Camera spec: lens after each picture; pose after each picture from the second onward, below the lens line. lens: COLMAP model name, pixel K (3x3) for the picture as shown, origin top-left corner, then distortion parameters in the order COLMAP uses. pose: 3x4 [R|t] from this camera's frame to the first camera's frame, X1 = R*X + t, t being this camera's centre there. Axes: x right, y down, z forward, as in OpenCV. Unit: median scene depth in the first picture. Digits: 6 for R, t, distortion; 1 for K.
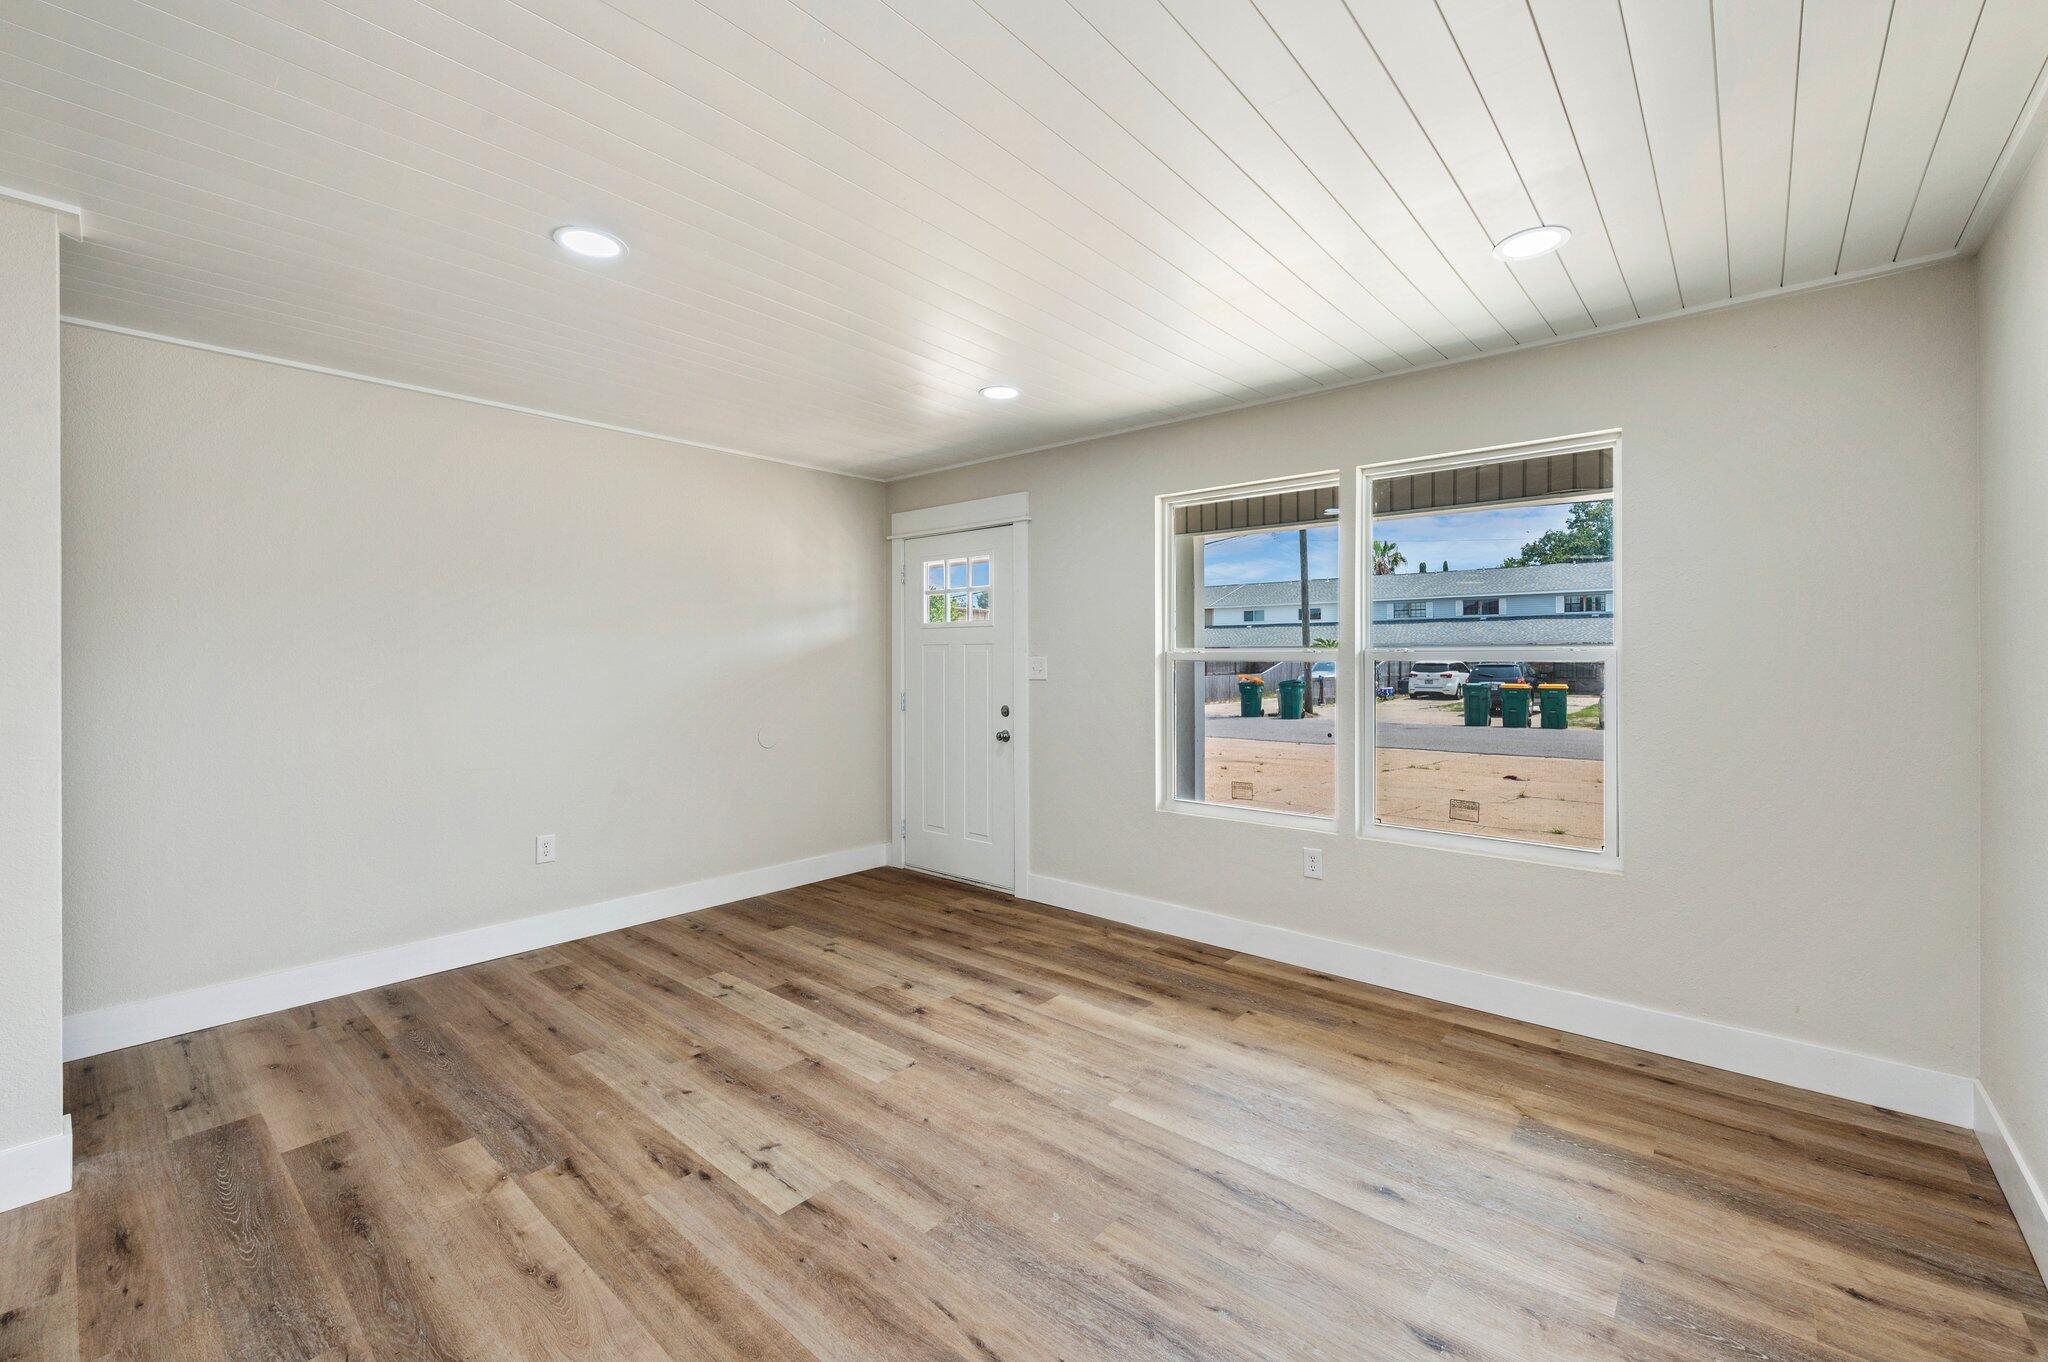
lens RADIAL K [[839.0, 0, 1032.9], [0, 839.0, 646.7], [0, 0, 1]] dist [-0.002463, -0.000224]
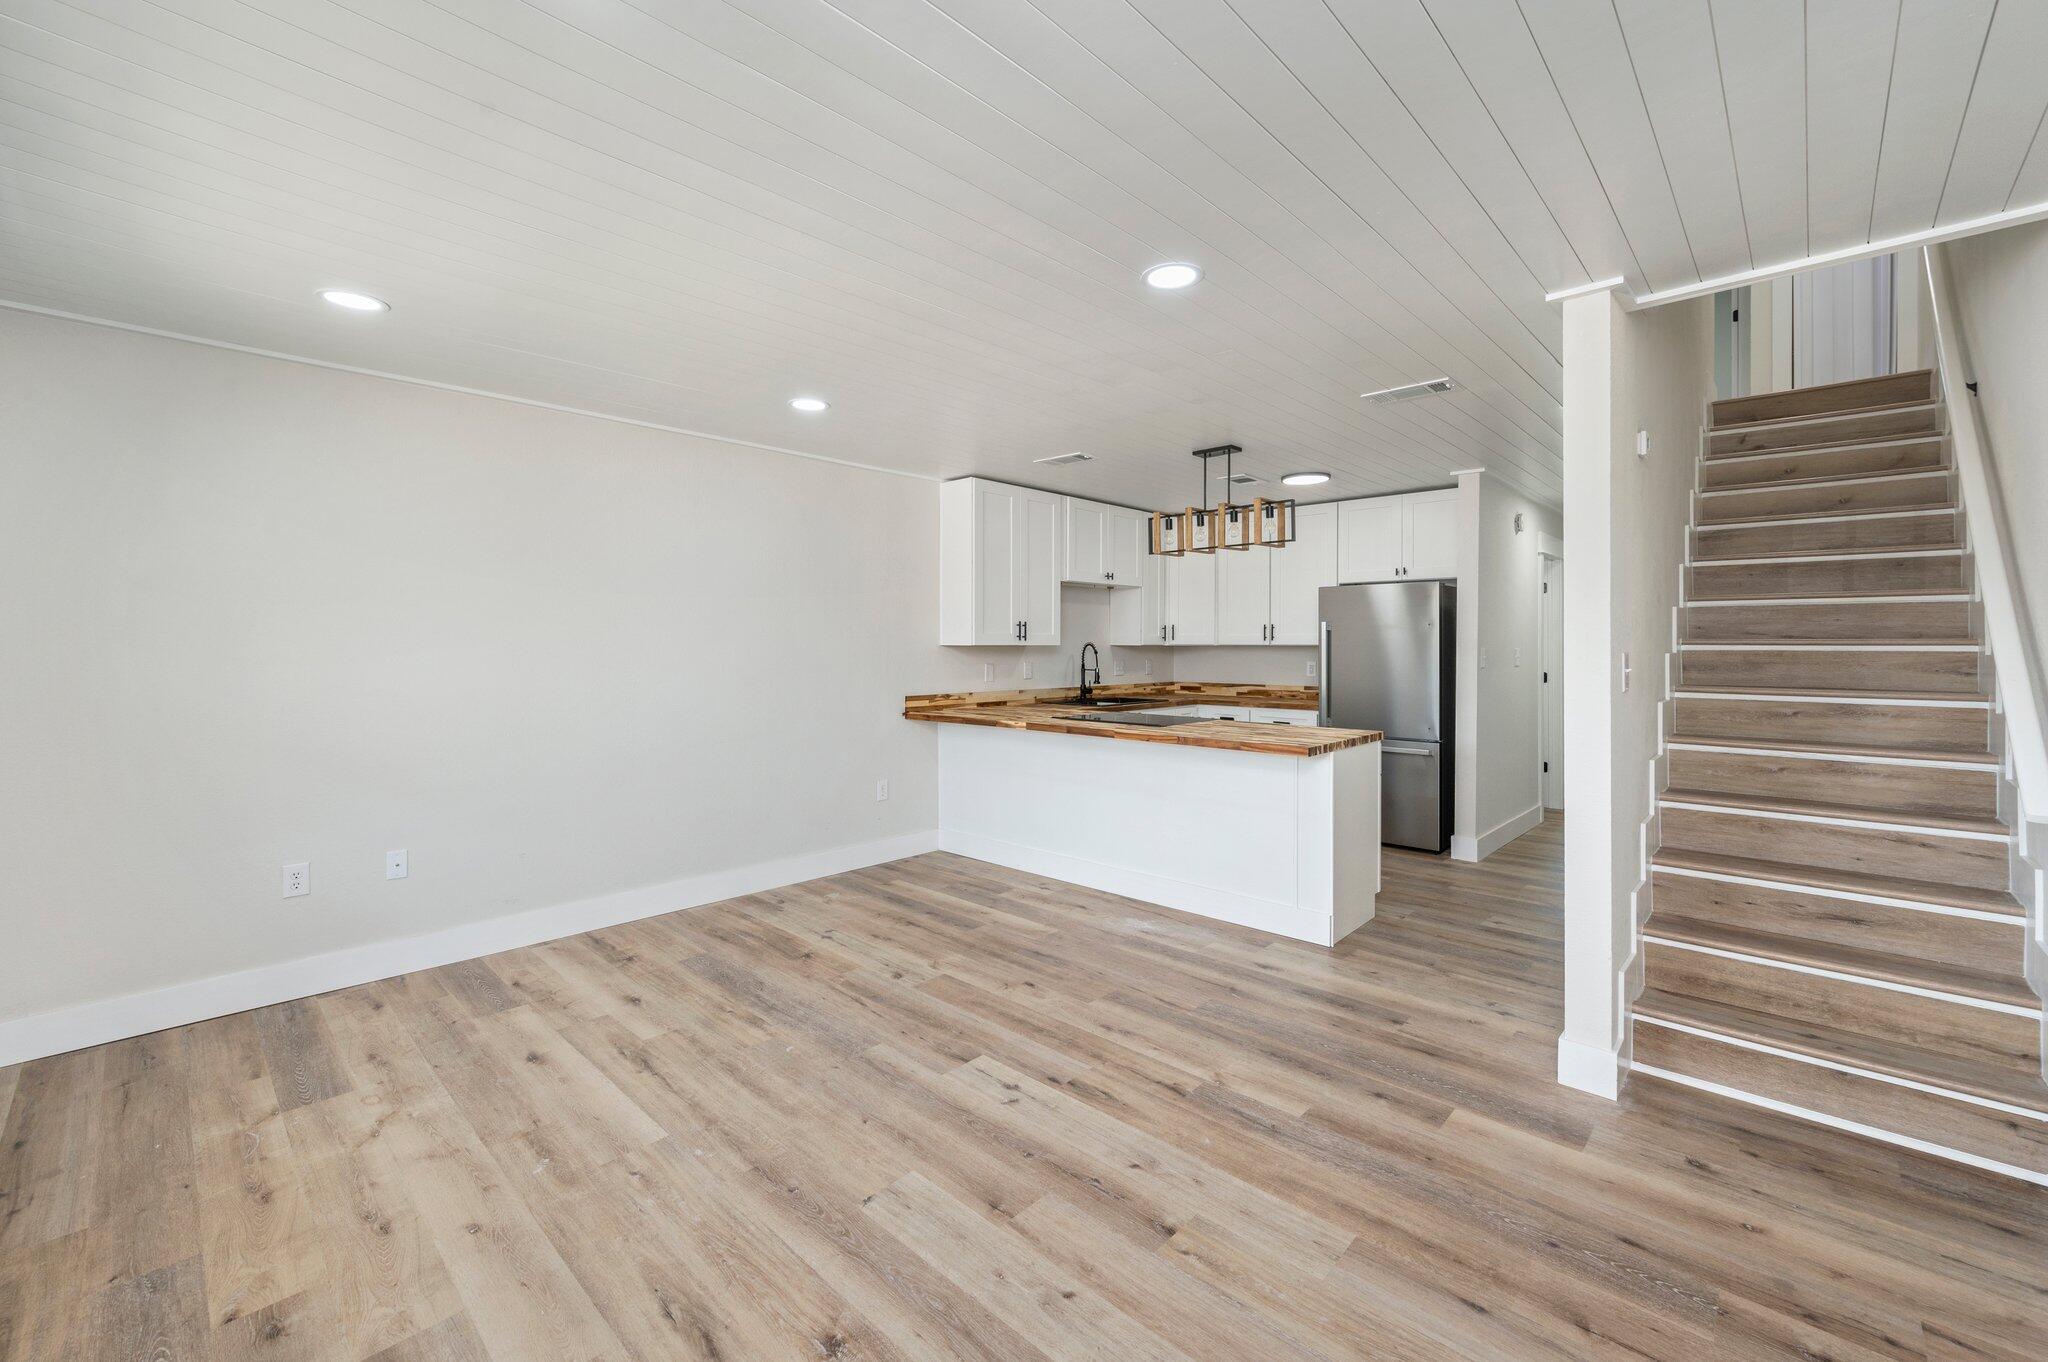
lens RADIAL K [[839.0, 0, 1032.9], [0, 839.0, 646.7], [0, 0, 1]] dist [-0.002463, -0.000224]
pose [[-0.999097, 0.002242, 0.042437, -0.321026], [0.001747, 0.999930, -0.011707, 0.011030], [-0.042460, -0.011623, -0.999031, 1.727987]]
